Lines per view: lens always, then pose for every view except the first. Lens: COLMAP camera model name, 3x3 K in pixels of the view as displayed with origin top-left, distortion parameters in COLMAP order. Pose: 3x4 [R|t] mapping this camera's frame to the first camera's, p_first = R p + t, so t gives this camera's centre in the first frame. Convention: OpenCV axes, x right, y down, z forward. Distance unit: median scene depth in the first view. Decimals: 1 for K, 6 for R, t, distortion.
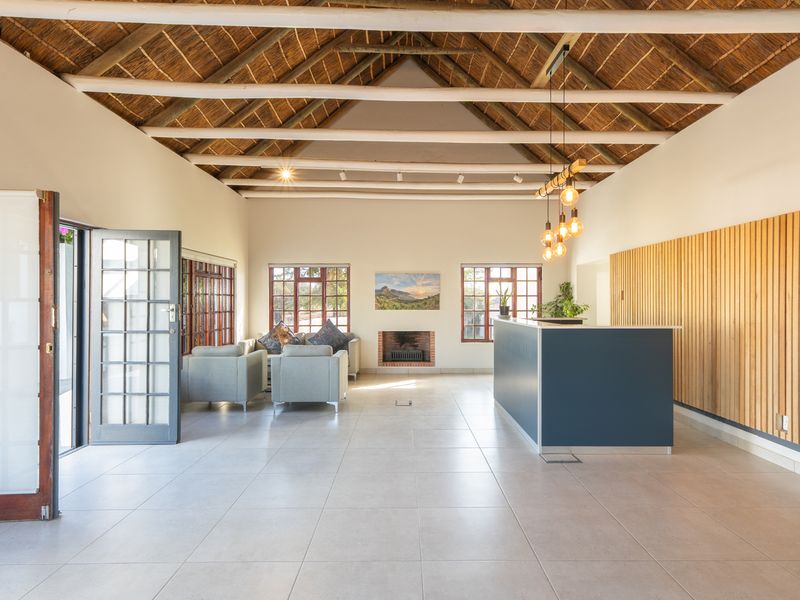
lens RADIAL K [[463.7, 0, 408.0], [0, 463.7, 303.2], [0, 0, 1]] dist [-0.003473, 0.004644]
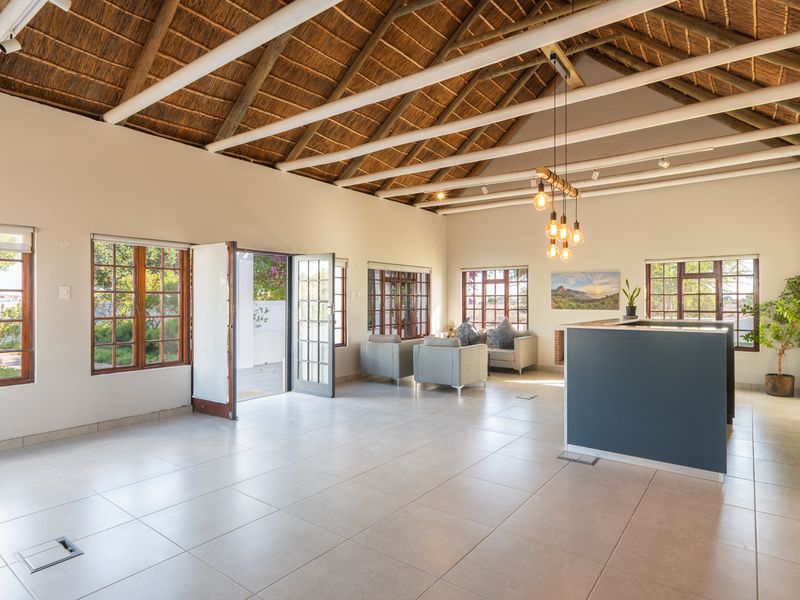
lens RADIAL K [[463.7, 0, 404.6], [0, 463.7, 300.1], [0, 0, 1]] dist [-0.003473, 0.004644]
pose [[0.786688, -0.001630, -0.617348, 0.416351], [-0.002099, 0.999984, -0.005315, 0.000418], [0.617347, 0.005477, 0.786672, -0.011761]]
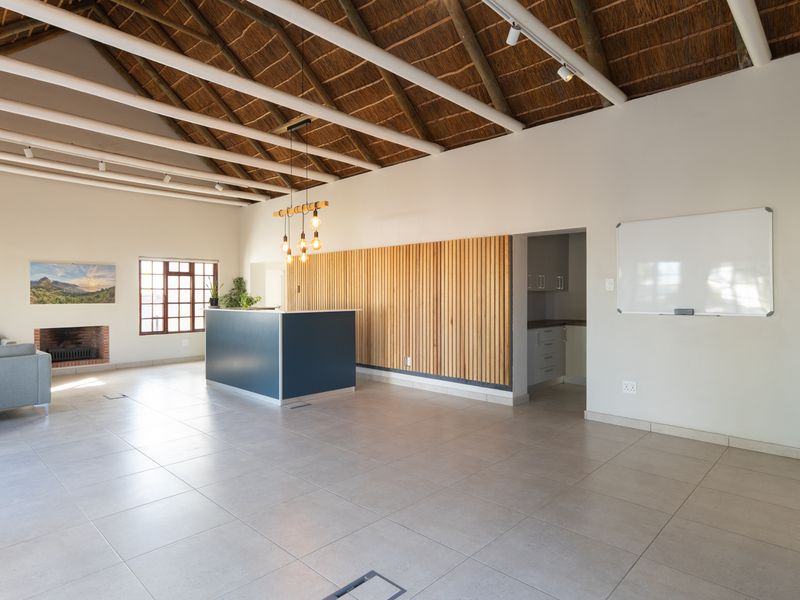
lens RADIAL K [[463.7, 0, 402.9], [0, 463.7, 294.7], [0, 0, 1]] dist [-0.003473, 0.004644]
pose [[0.689714, -0.003372, 0.724074, -0.293700], [0.006031, 0.999981, -0.001089, 0.002154], [-0.724057, 0.005118, 0.689722, -0.128147]]
